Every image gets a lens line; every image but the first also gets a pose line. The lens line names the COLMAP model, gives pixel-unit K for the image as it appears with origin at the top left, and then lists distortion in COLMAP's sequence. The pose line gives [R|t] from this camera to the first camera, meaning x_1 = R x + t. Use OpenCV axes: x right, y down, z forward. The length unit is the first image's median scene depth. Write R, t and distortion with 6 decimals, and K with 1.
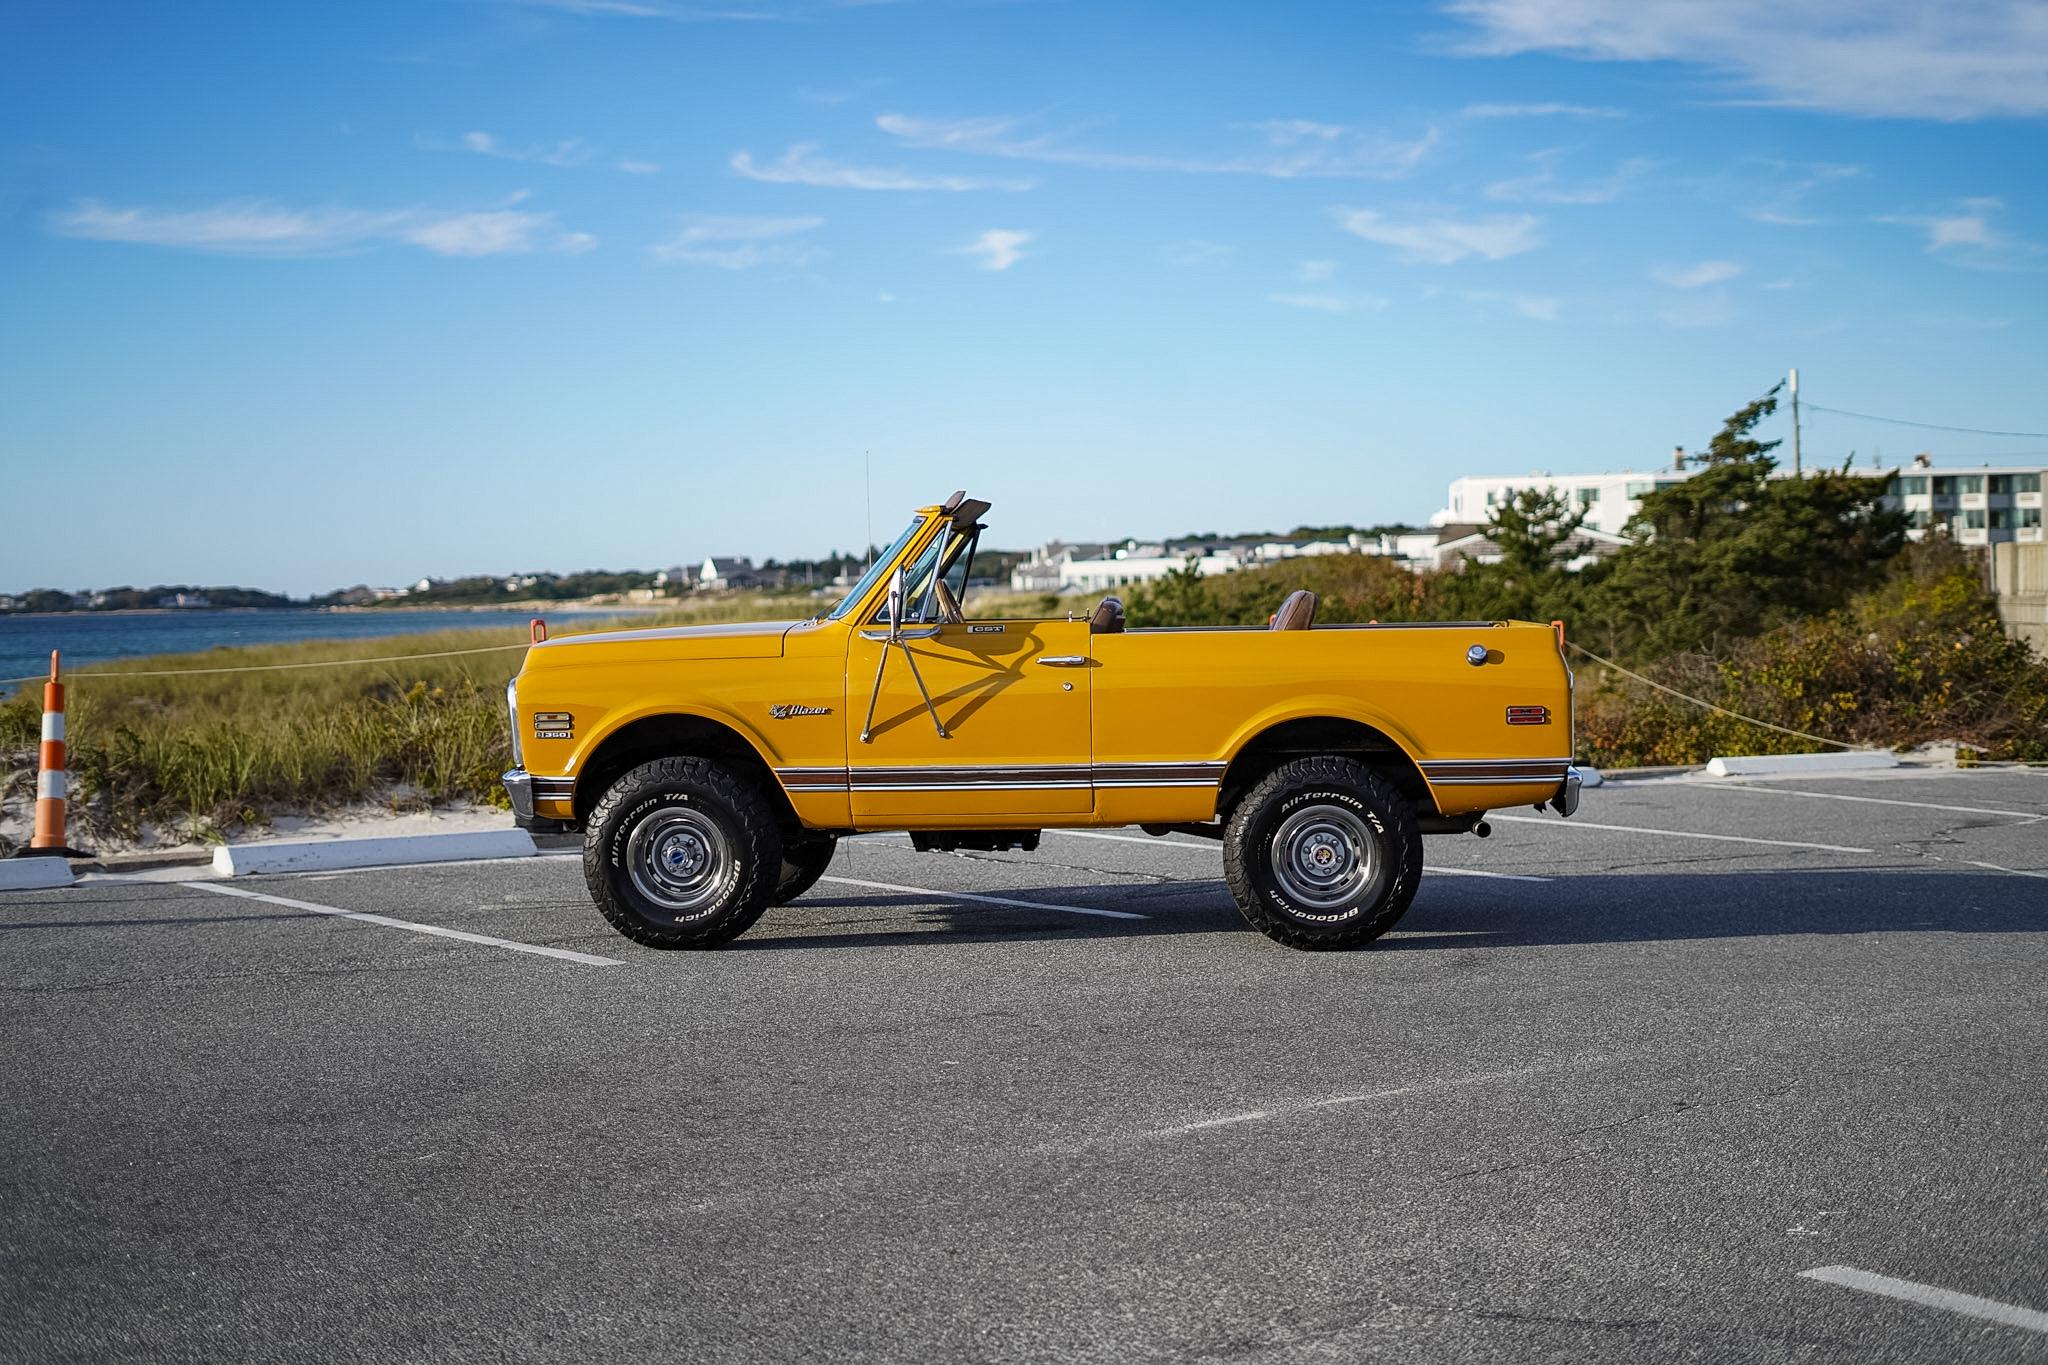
lens RADIAL K [[3029.0, 0, 941.8], [0, 3029.0, 675.0], [0, 0, 1]] dist [-0.029607, 0.000000]
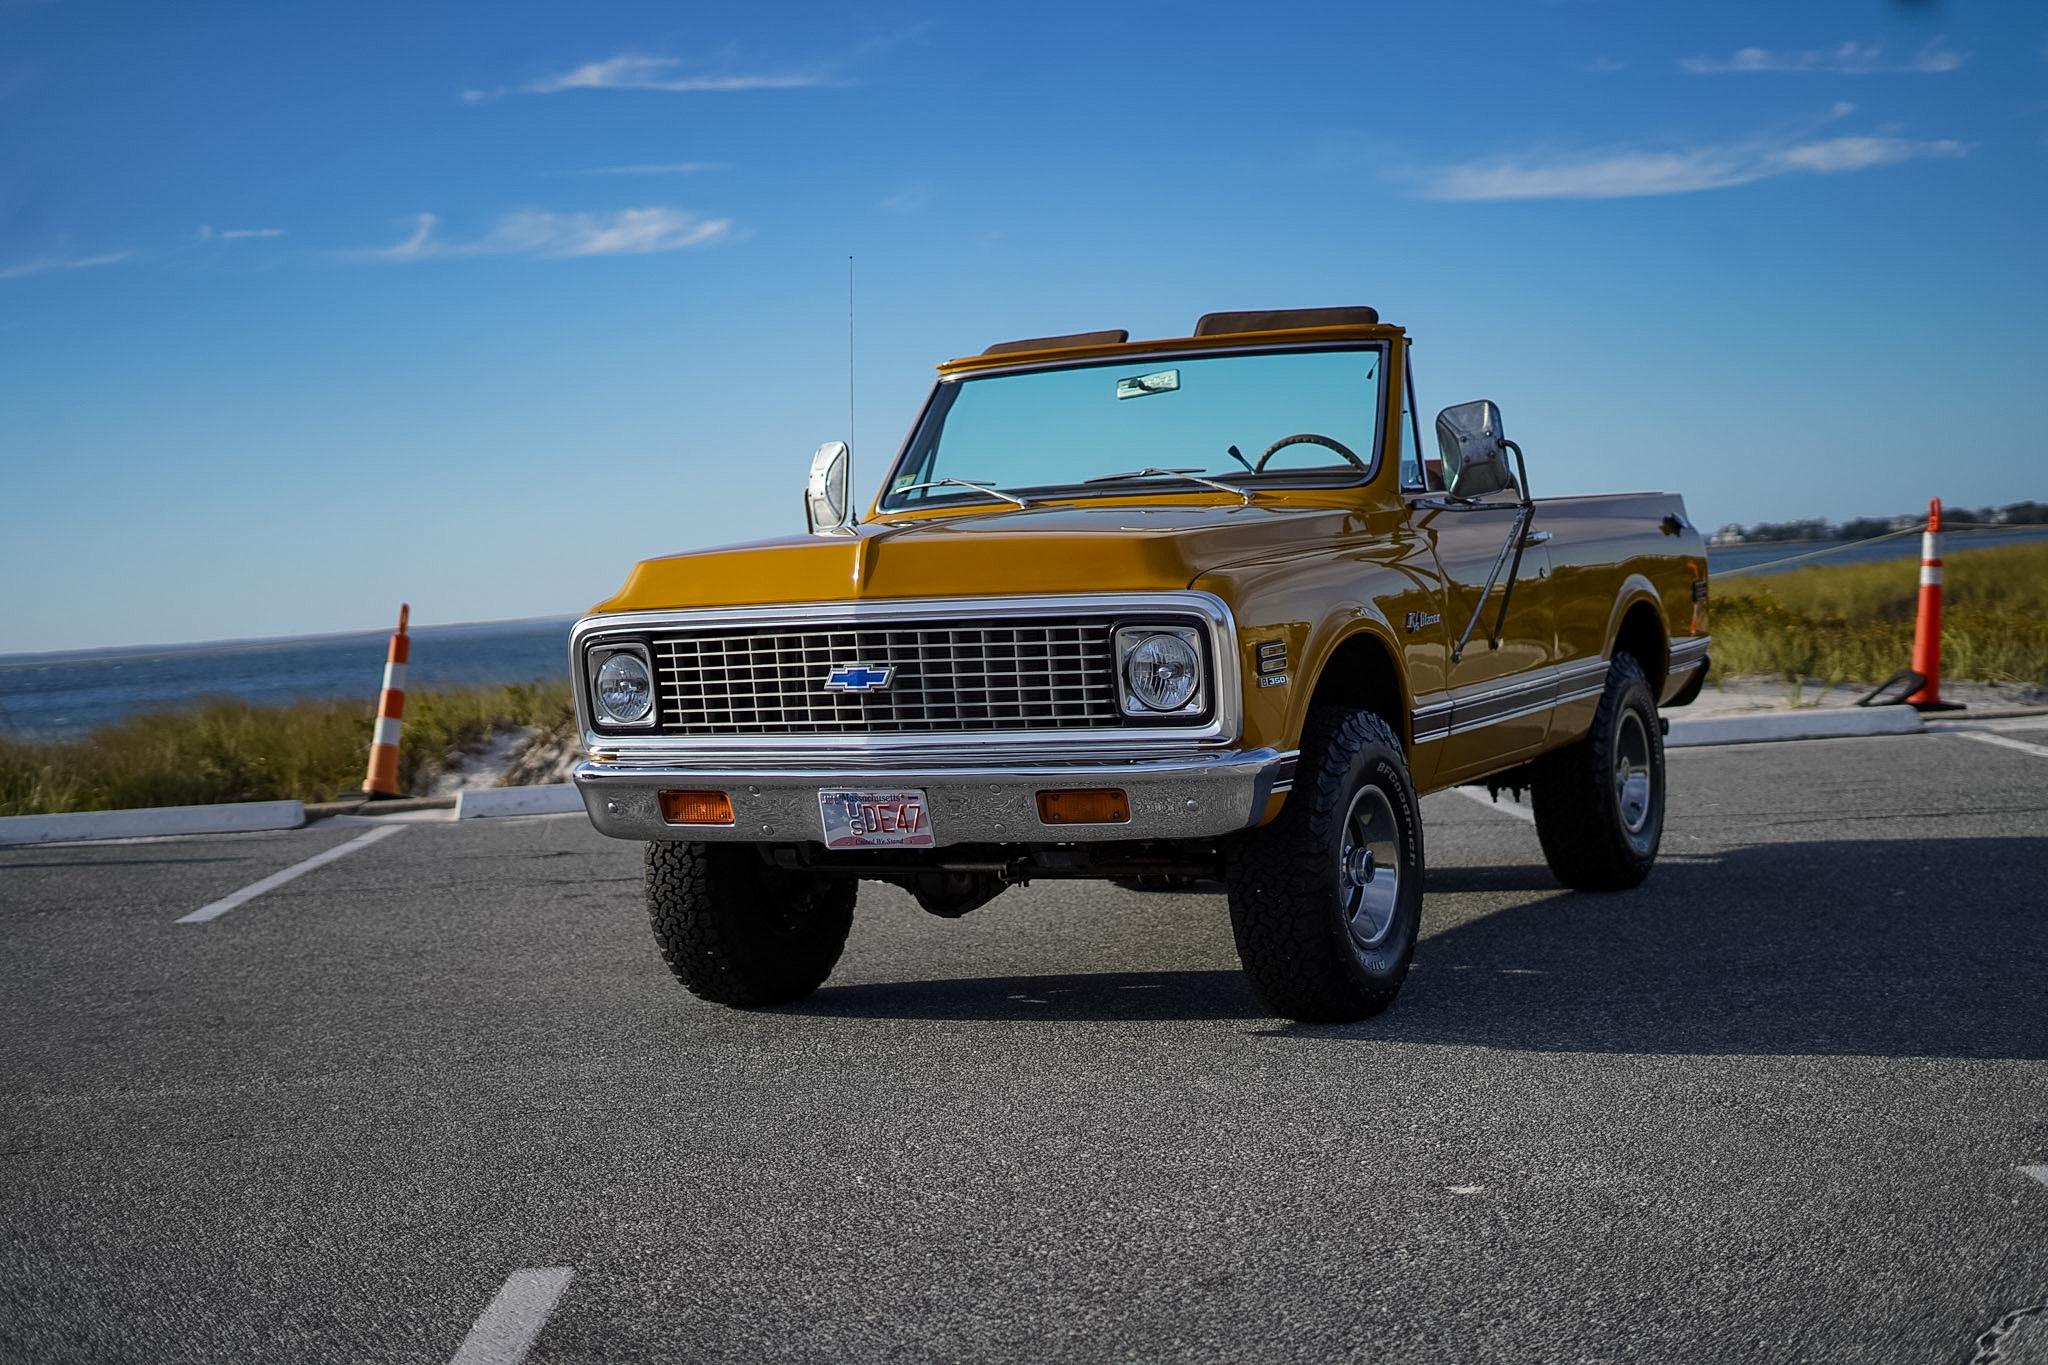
lens RADIAL K [[3029.0, 0, 1024.0], [0, 3029.0, 686.5], [0, 0, 1]] dist [-0.029607, 0.000000]
pose [[0.817740, -0.018454, -0.575291, 0.104176], [0.035733, 0.999186, 0.018741, 0.001866], [0.574477, -0.035882, 0.817734, 0.058057]]
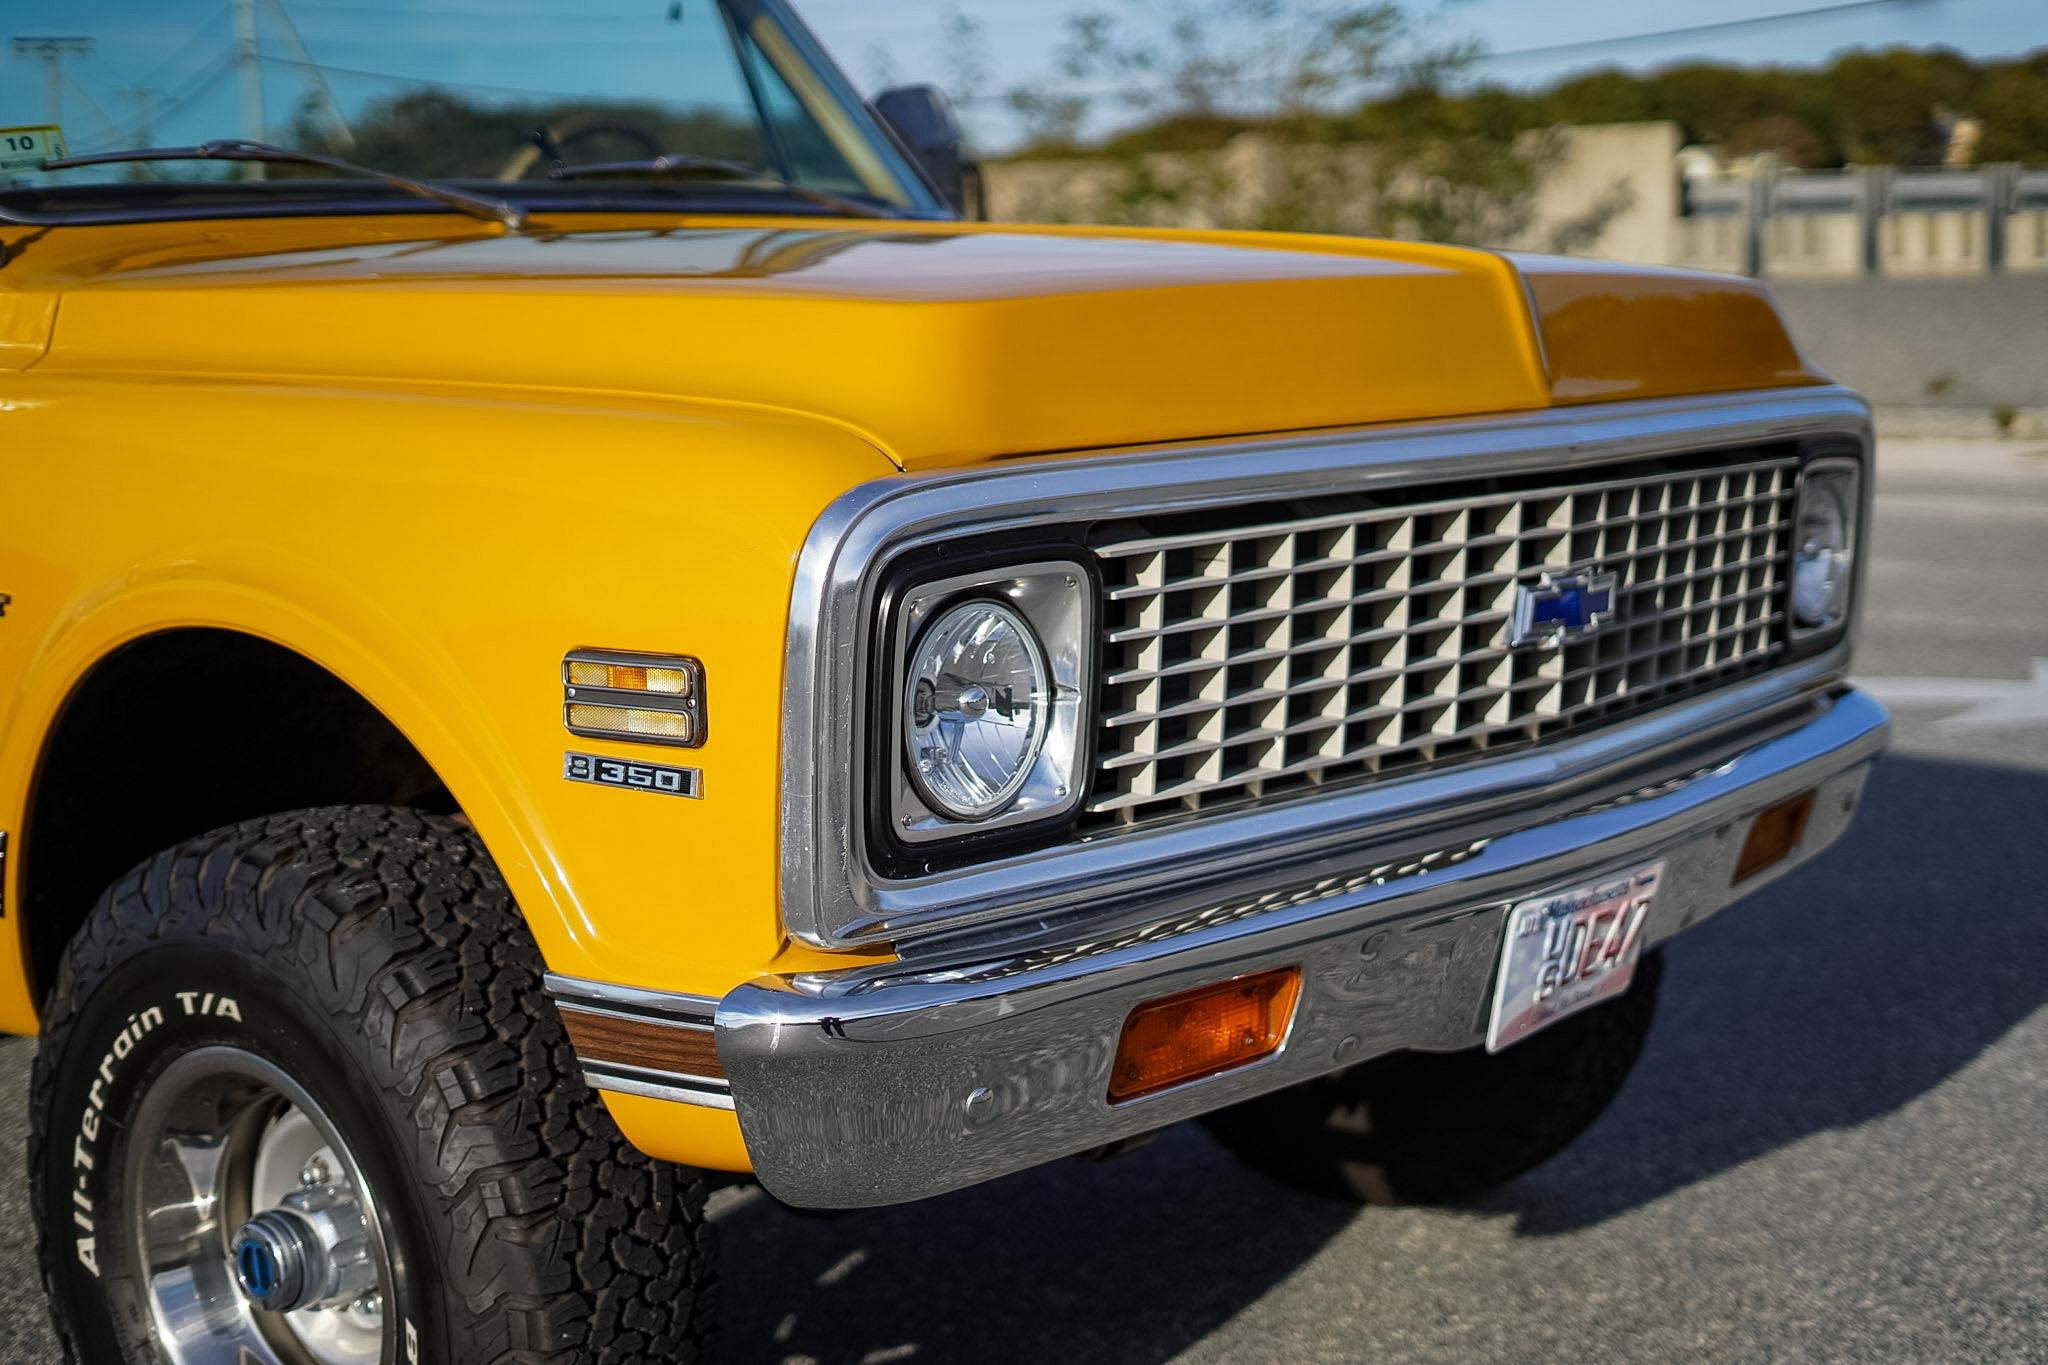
lens RADIAL K [[3029.0, 0, 1034.6], [0, 3029.0, 694.9], [0, 0, 1]] dist [-0.029607, 0.000000]
pose [[0.733817, -0.113302, 0.669833, 0.013589], [0.050059, 0.992332, 0.113012, -0.000328], [-0.677501, -0.049399, 0.733861, 0.110415]]
